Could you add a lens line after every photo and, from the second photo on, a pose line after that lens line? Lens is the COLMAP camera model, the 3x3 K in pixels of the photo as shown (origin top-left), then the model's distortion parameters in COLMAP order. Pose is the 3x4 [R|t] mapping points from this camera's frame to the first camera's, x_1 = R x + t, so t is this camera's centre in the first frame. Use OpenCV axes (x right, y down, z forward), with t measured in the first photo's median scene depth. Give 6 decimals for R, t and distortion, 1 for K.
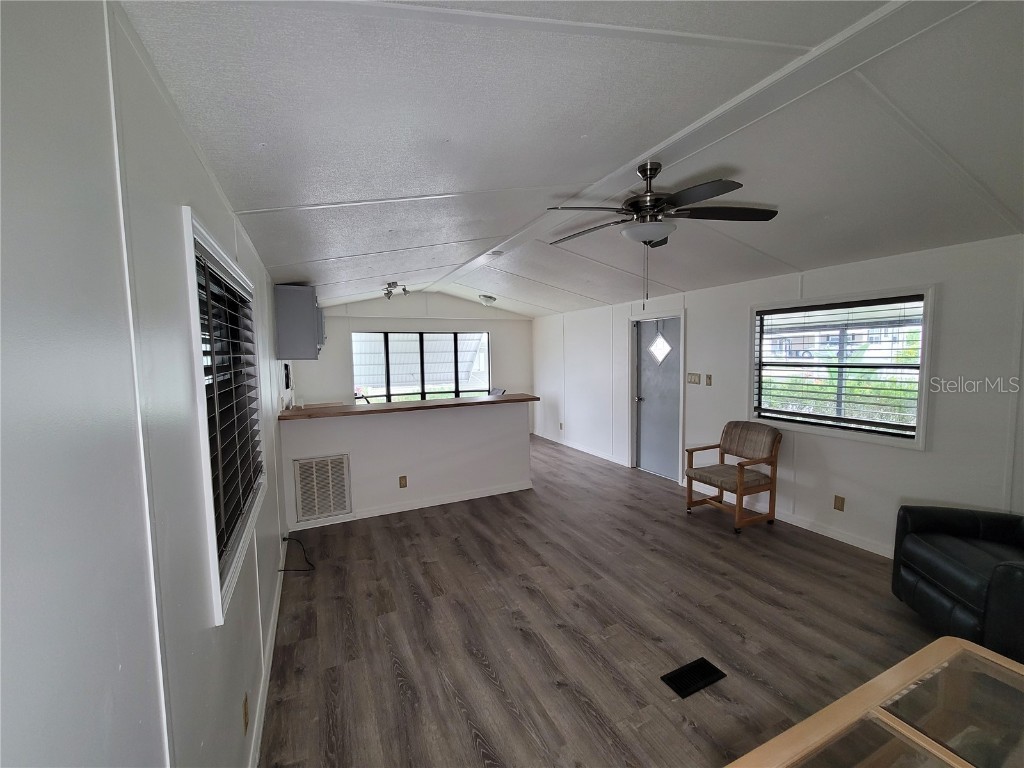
lens RADIAL K [[415.7, 0, 506.5], [0, 415.7, 382.9], [0, 0, 1]] dist [-0.002128, -0.000210]
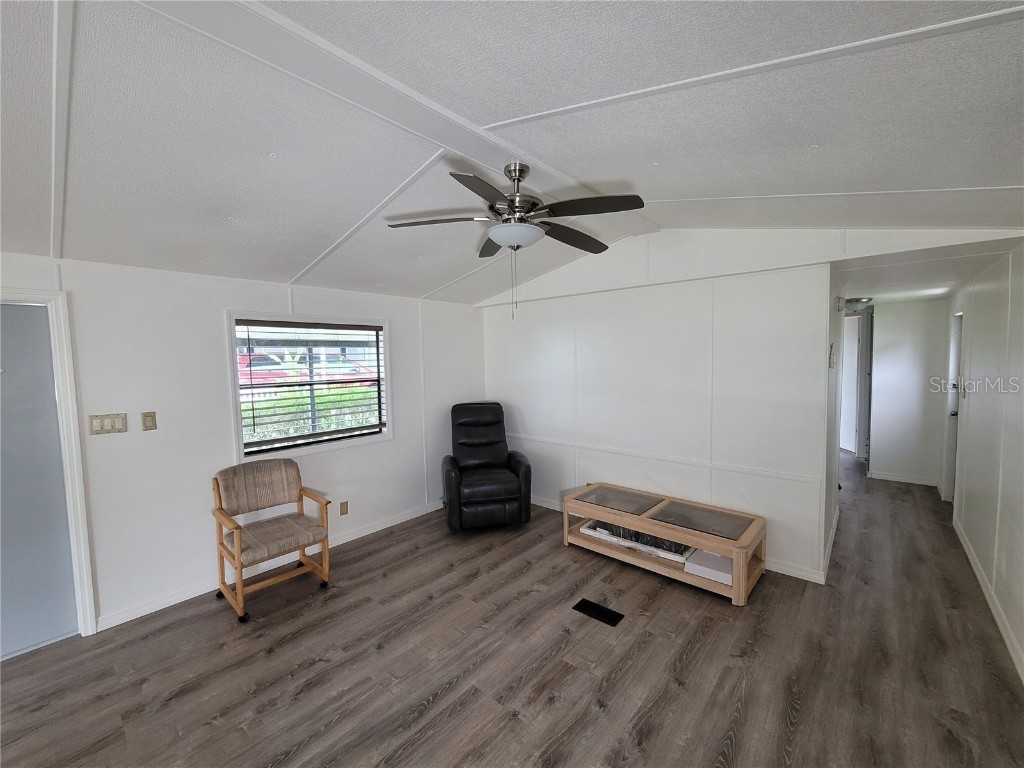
lens RADIAL K [[415.7, 0, 515.3], [0, 415.7, 386.2], [0, 0, 1]] dist [-0.002128, -0.000210]
pose [[-0.403076, -0.037313, 0.914405, -0.441738], [0.093089, 0.992314, 0.081527, -0.091158], [-0.910420, 0.117983, -0.396505, 1.204585]]
